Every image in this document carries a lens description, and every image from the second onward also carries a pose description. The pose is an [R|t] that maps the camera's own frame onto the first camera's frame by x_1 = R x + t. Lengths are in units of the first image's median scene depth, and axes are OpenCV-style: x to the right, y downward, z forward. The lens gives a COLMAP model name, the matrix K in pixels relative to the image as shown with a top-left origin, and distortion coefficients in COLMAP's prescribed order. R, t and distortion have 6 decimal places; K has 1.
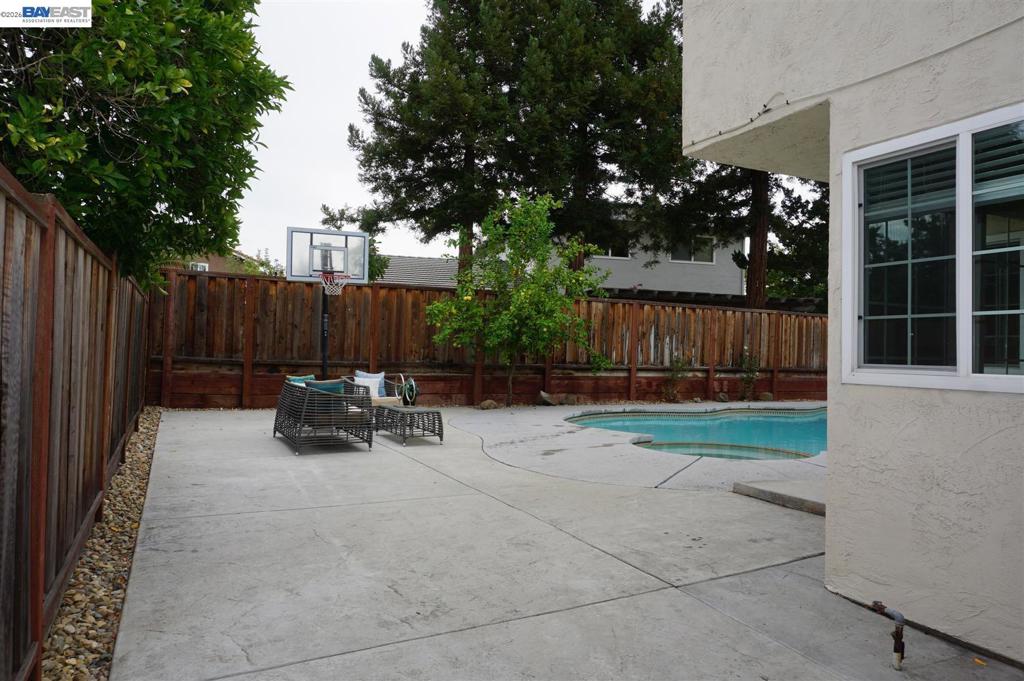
lens RADIAL K [[688.5, 0, 512.0], [0, 688.5, 340.5], [0, 0, 1]] dist [-0.051144, 0.048244]
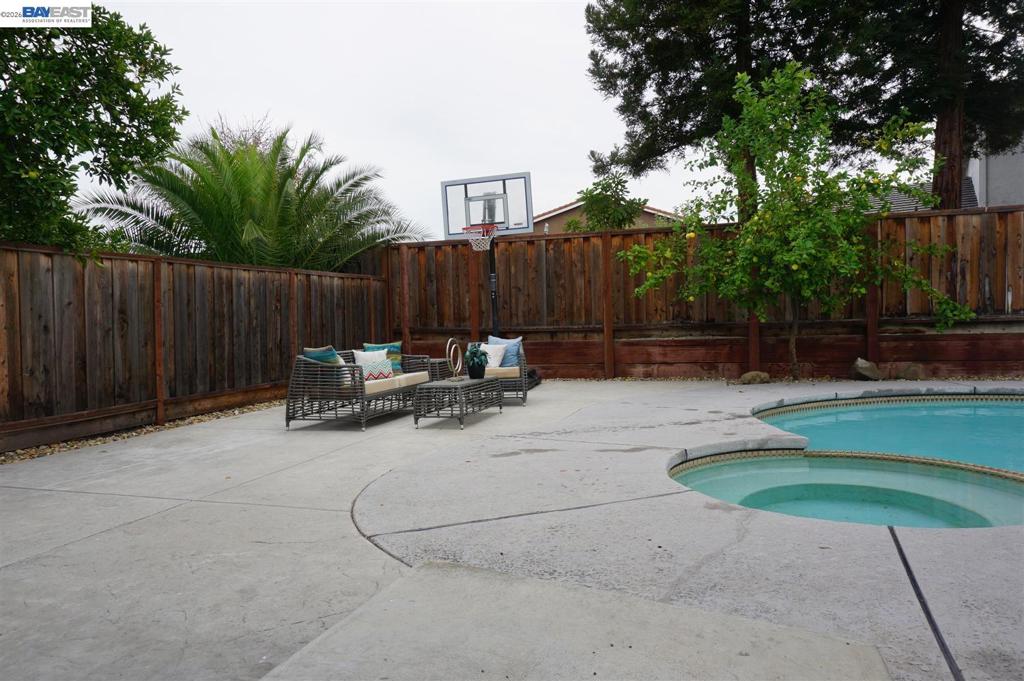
lens RADIAL K [[688.5, 0, 512.0], [0, 688.5, 340.5], [0, 0, 1]] dist [-0.051144, 0.048244]
pose [[0.715573, -0.023351, -0.698148, 0.297592], [0.055600, 0.998174, 0.023601, 0.023259], [0.696322, -0.055705, 0.715564, 0.311166]]
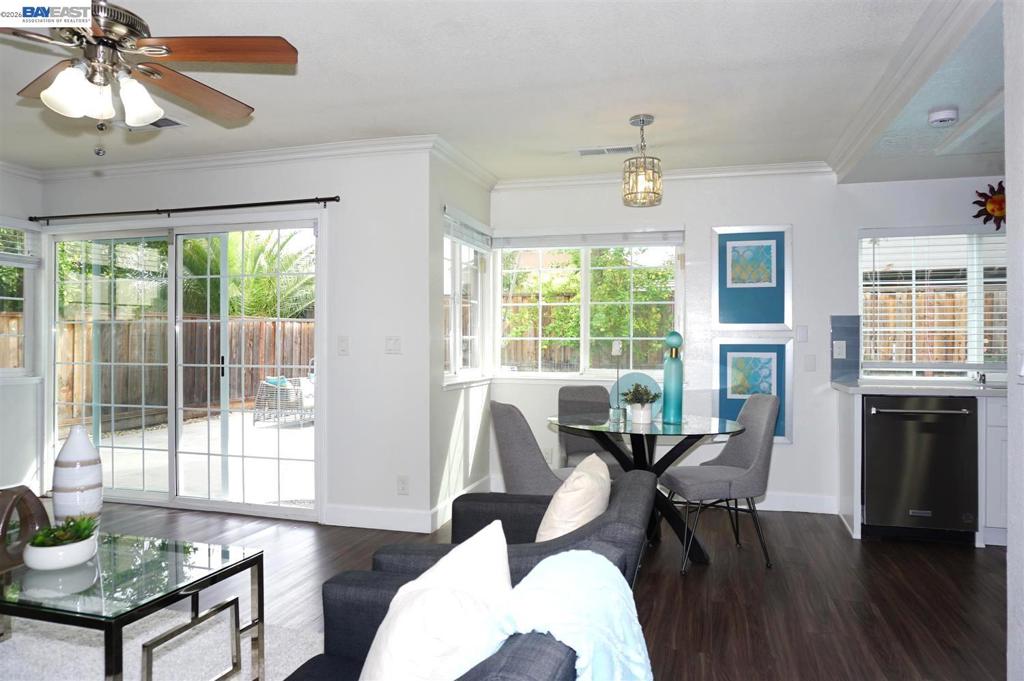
lens RADIAL K [[688.5, 0, 512.0], [0, 688.5, 340.5], [0, 0, 1]] dist [-0.051144, 0.048244]
pose [[0.738620, -0.022657, -0.673741, 0.602699], [0.027193, 0.999623, -0.003804, -0.000254], [0.673573, -0.015511, 0.738958, 0.161019]]
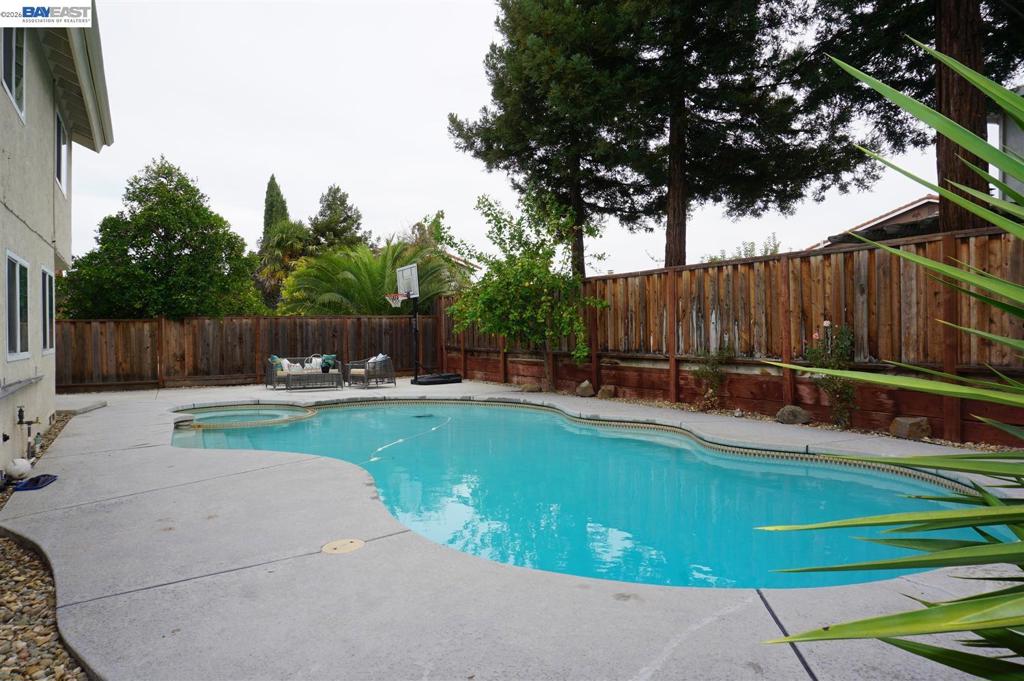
lens RADIAL K [[688.5, 0, 512.0], [0, 688.5, 340.5], [0, 0, 1]] dist [-0.051144, 0.048244]
pose [[0.025745, -0.012017, -0.999596, 1.085406], [0.025610, 0.999607, -0.011358, 0.030152], [0.999340, -0.025307, 0.026042, 0.973034]]
